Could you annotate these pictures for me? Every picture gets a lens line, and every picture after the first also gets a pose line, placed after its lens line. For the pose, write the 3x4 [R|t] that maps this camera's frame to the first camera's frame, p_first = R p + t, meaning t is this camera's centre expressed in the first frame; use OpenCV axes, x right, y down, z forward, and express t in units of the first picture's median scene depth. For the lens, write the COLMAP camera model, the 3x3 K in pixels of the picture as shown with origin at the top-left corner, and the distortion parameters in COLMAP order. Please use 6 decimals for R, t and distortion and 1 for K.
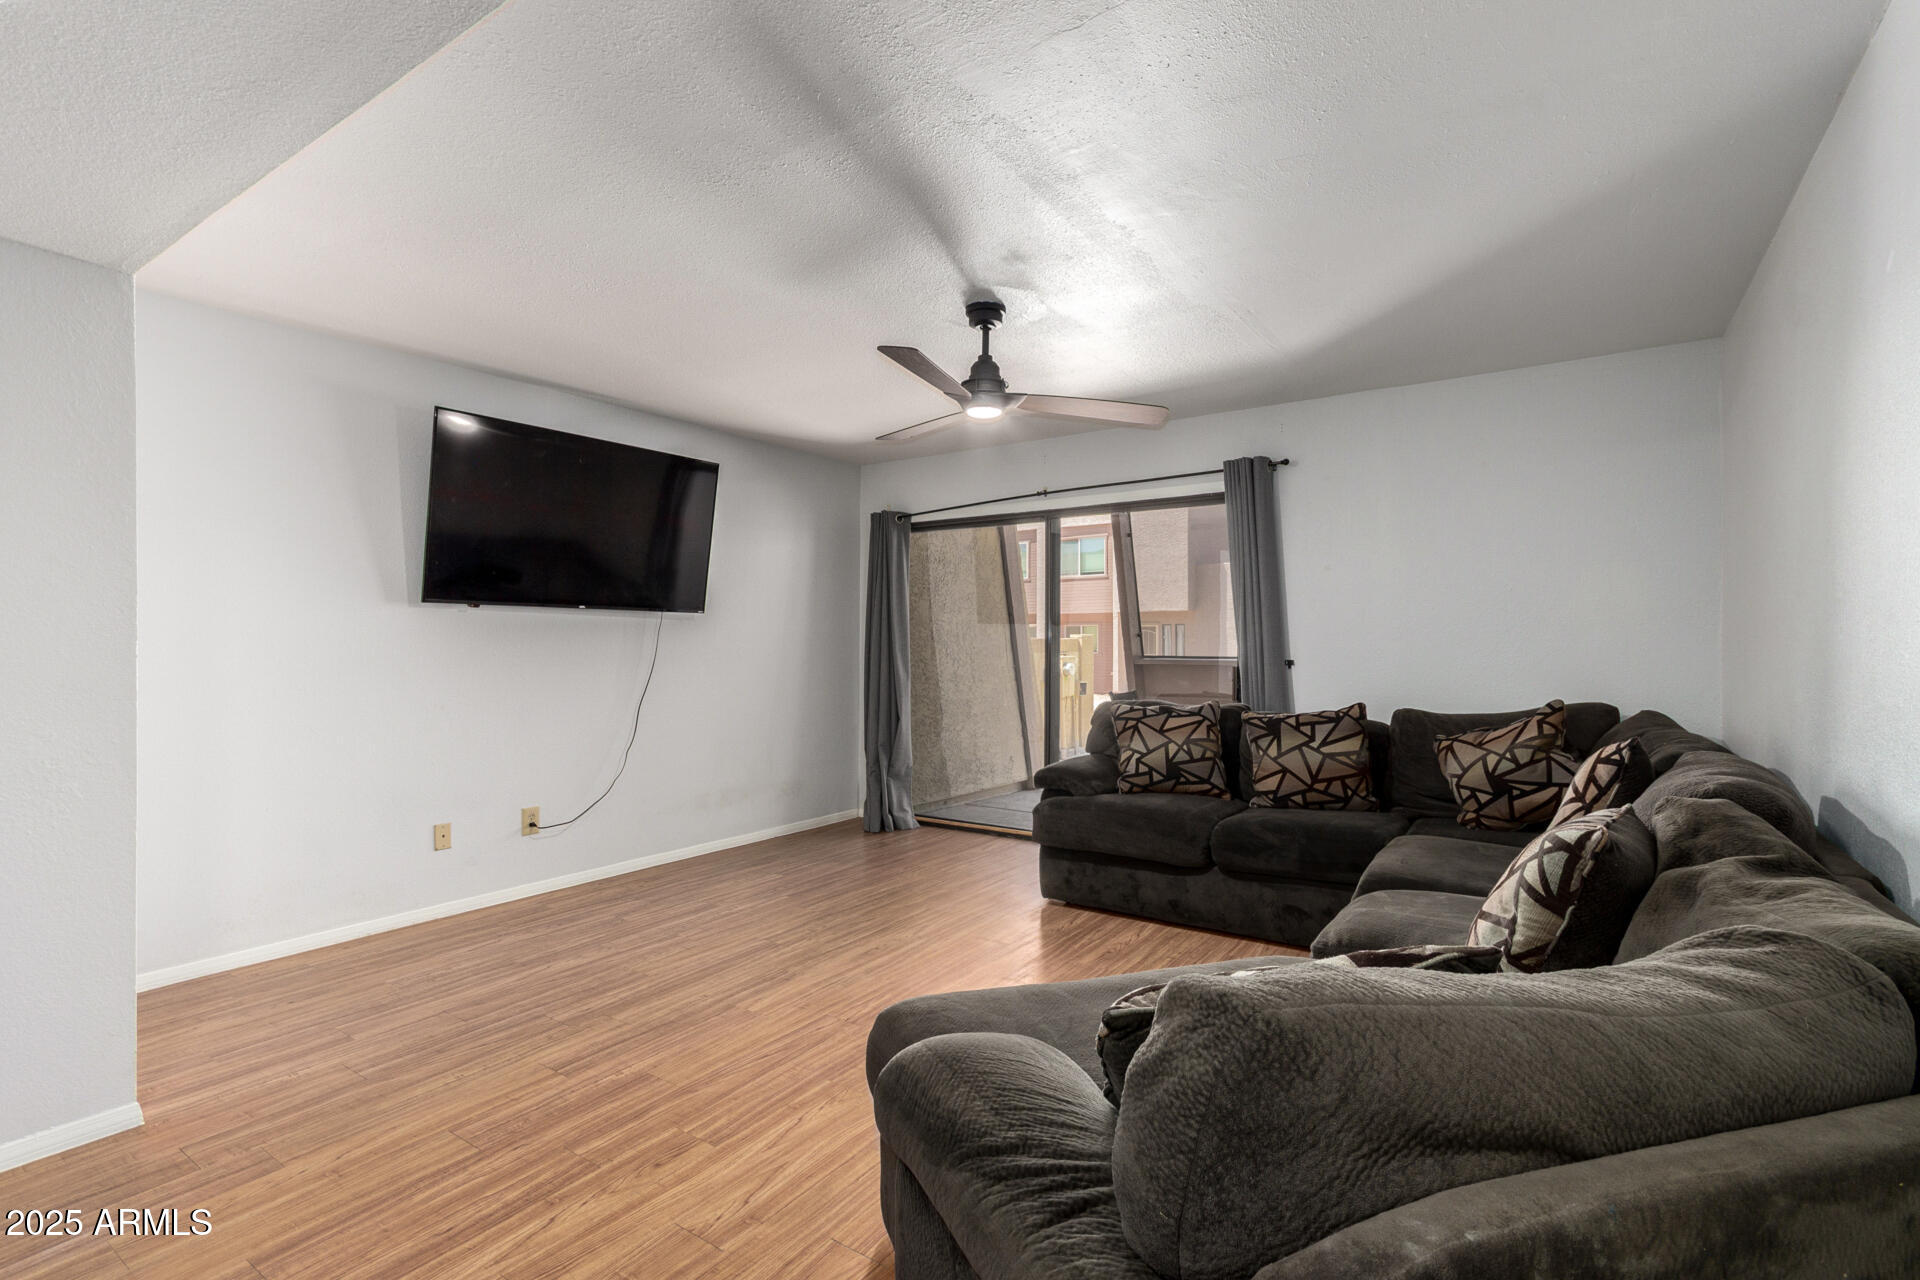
lens RADIAL K [[901.2, 0, 962.8], [0, 901.2, 638.4], [0, 0, 1]] dist [0.007253, 0.001218]
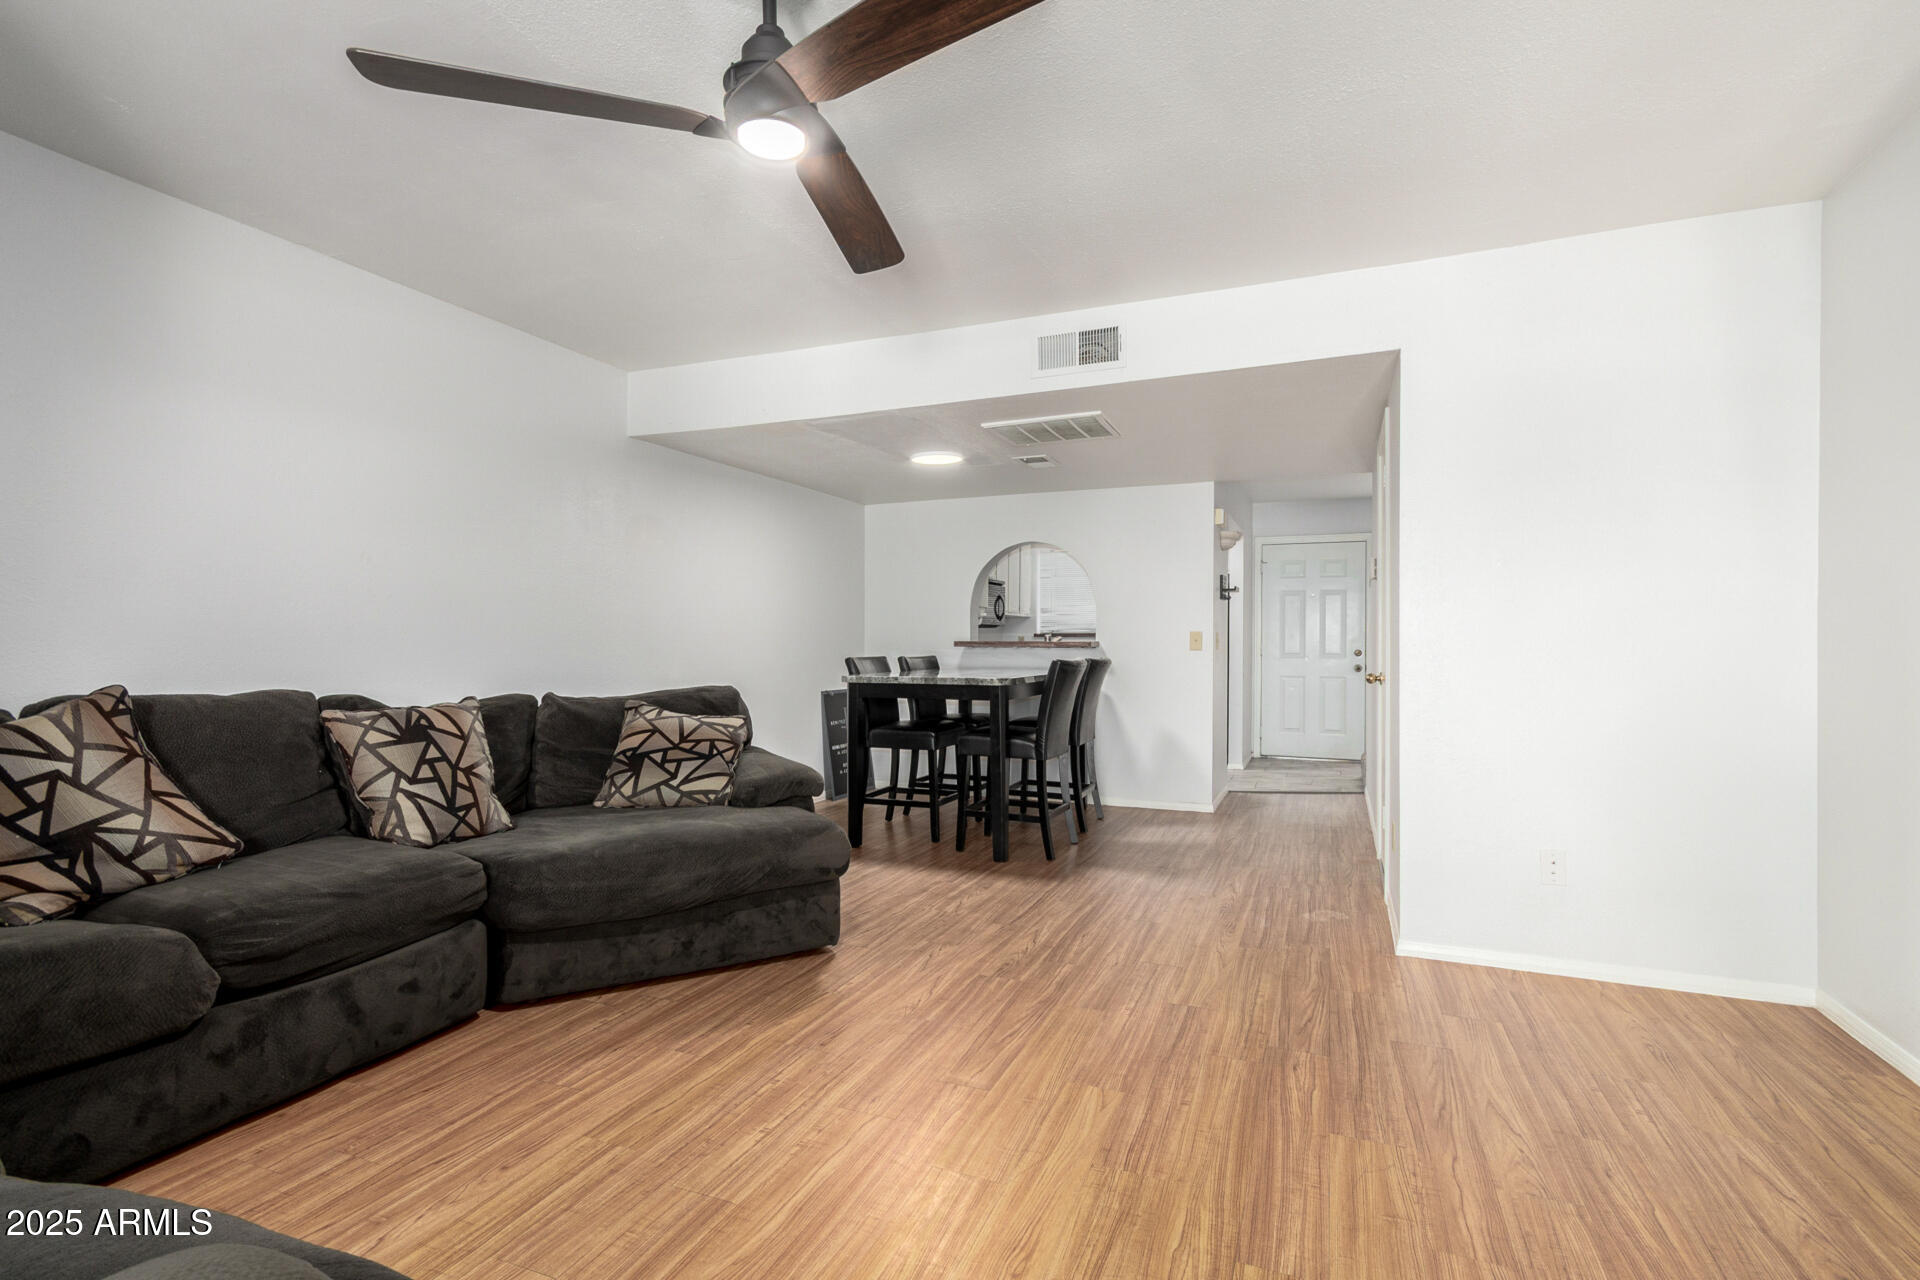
lens RADIAL K [[901.2, 0, 958.4], [0, 901.2, 644.1], [0, 0, 1]] dist [0.007253, 0.001218]
pose [[-0.978750, 0.001090, -0.205056, 0.032645], [0.000831, 0.999999, 0.001351, 0.053946], [0.205057, 0.001152, -0.978749, 2.076112]]
